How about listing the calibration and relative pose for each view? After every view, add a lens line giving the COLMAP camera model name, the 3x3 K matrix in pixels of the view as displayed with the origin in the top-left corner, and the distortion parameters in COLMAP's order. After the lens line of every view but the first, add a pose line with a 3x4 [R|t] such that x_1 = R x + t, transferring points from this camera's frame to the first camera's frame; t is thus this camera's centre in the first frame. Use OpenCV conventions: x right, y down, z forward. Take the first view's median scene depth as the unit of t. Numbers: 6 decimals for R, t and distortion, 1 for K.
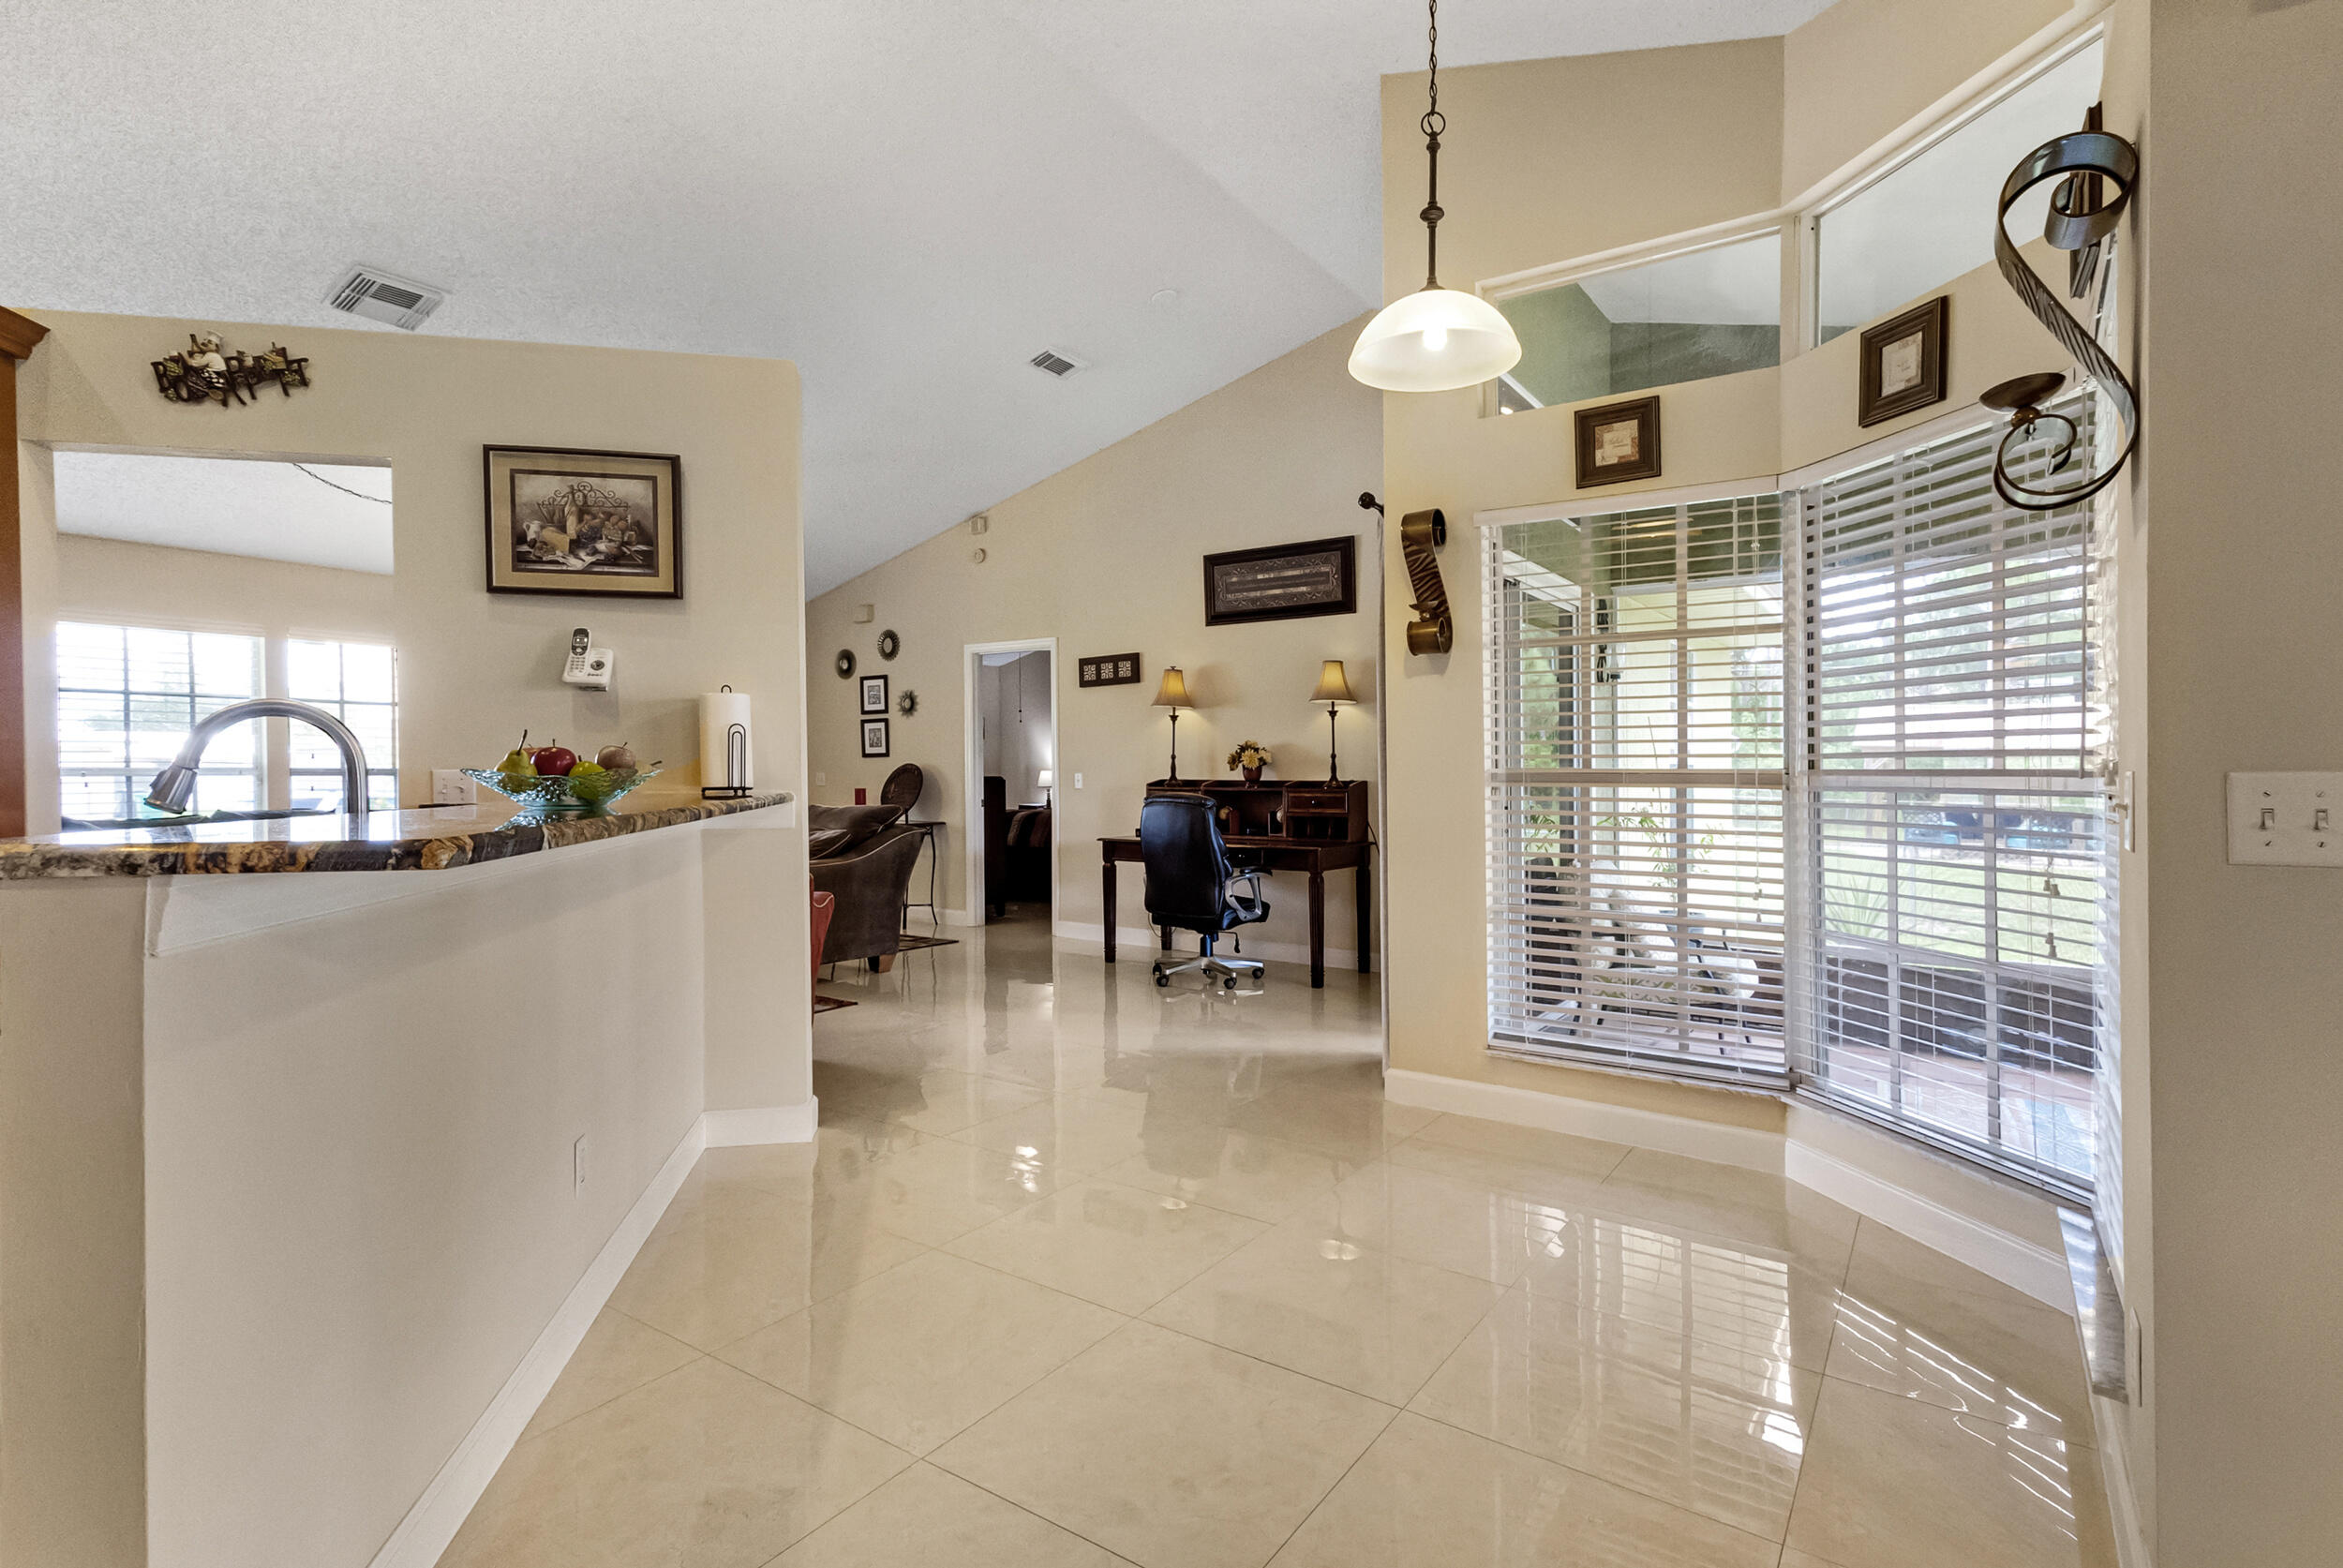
lens RADIAL K [[1127.6, 0, 1141.8], [0, 1127.6, 786.3], [0, 0, 1]] dist [0.012472, -0.000469]
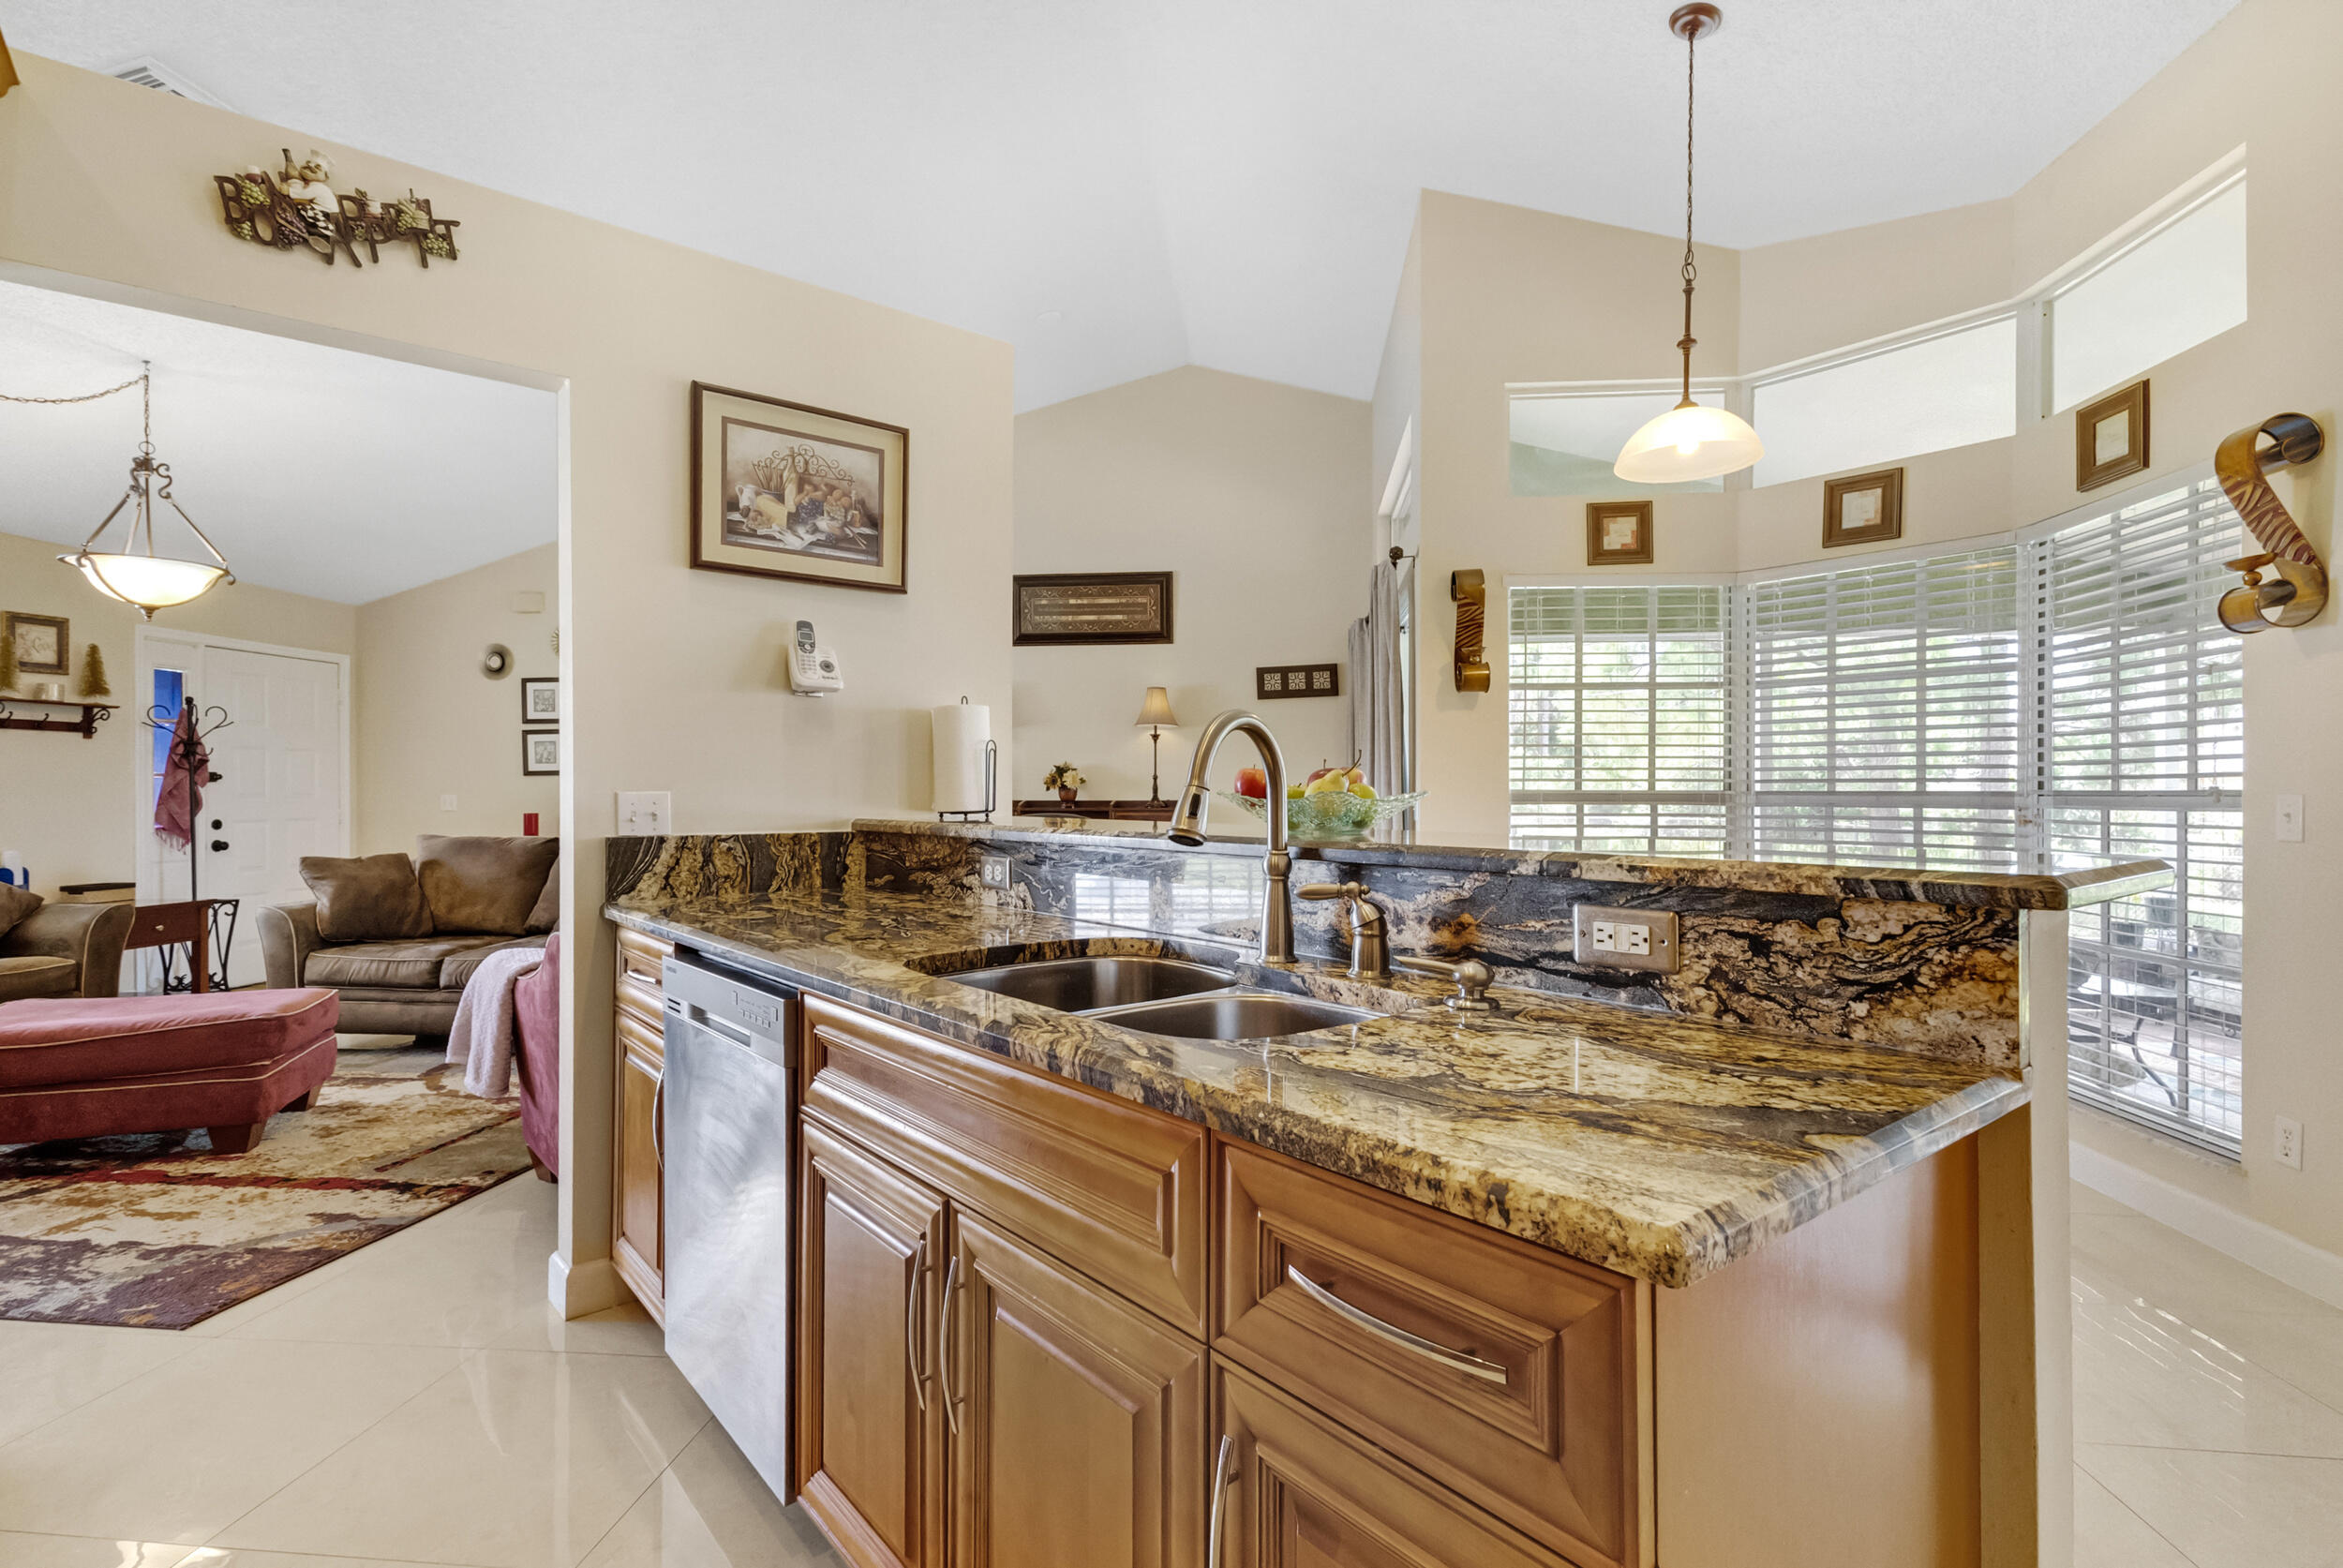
lens RADIAL K [[1127.6, 0, 1141.8], [0, 1127.6, 786.3], [0, 0, 1]] dist [0.012472, -0.000469]
pose [[0.875786, 0.001910, 0.482696, -0.671276], [0.006844, 0.999842, -0.016375, -0.003079], [-0.482651, 0.017645, 0.875635, 0.157766]]
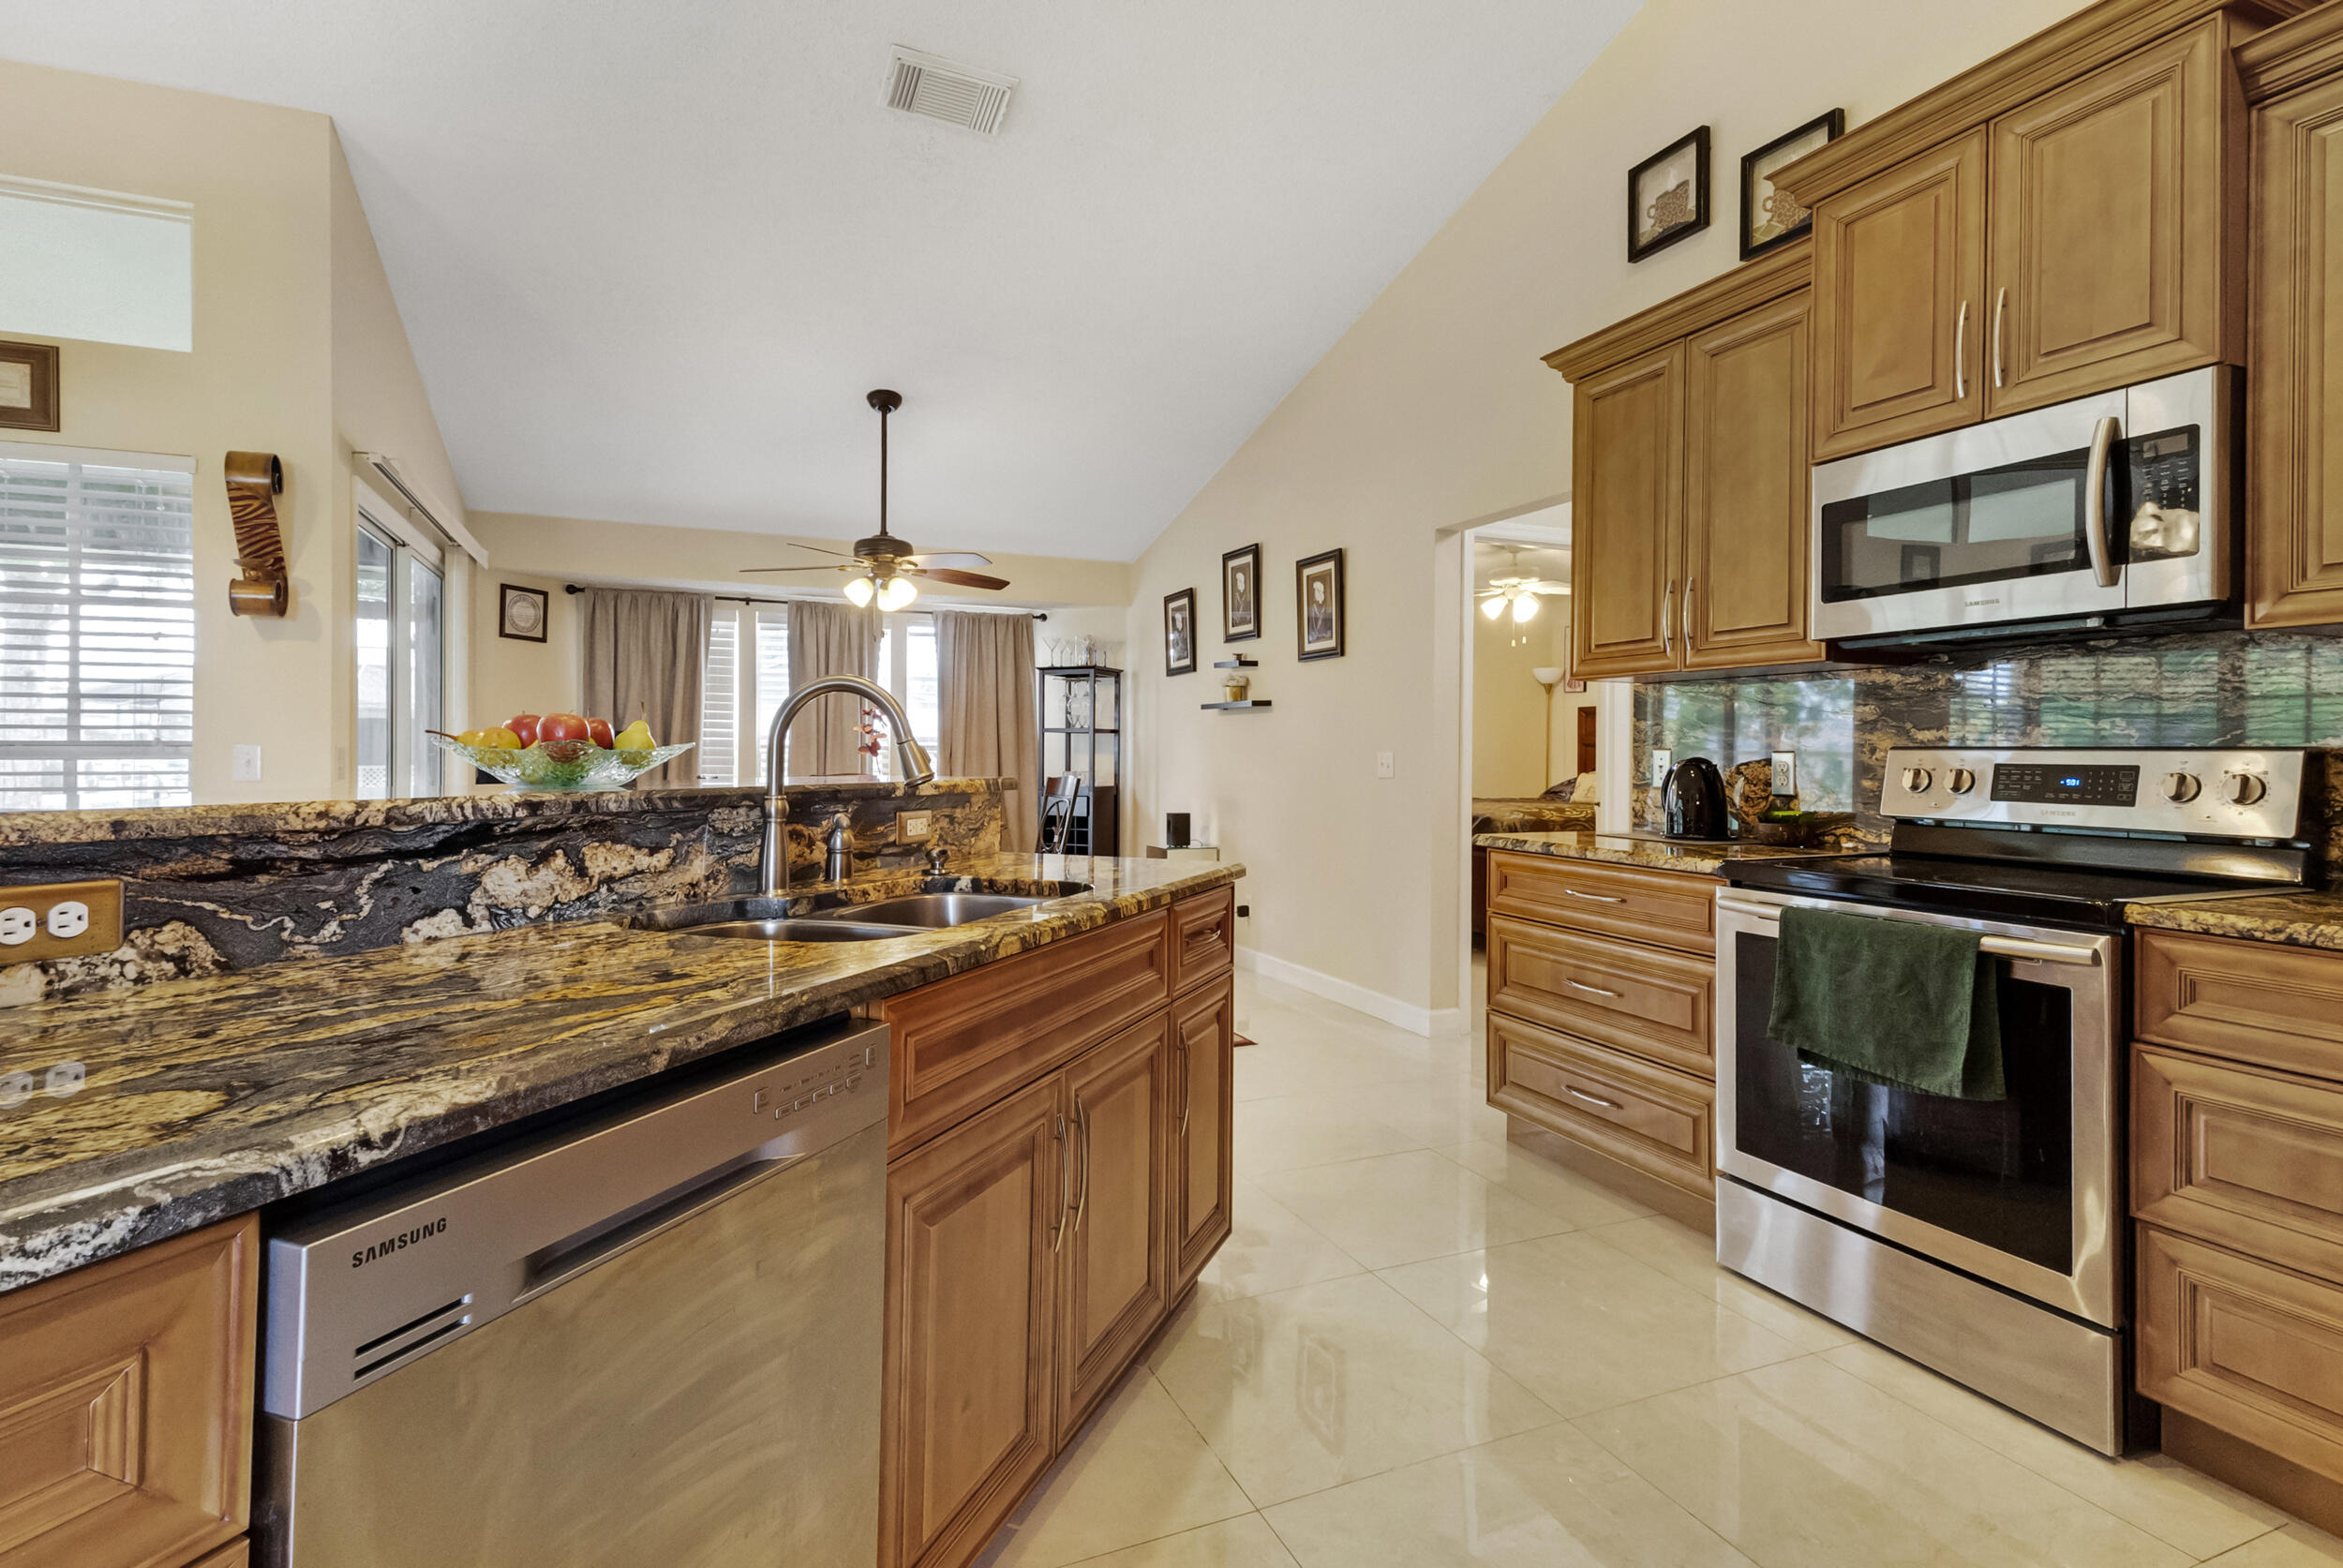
lens RADIAL K [[1147.0, 0, 1173.9], [0, 1147.0, 762.9], [0, 0, 1]] dist [0.032243, -0.000305]
pose [[-0.854553, -0.010930, 0.519249, -0.839395], [0.000980, 0.999743, 0.022657, -0.011537], [-0.519363, 0.019870, -0.854322, 0.922100]]
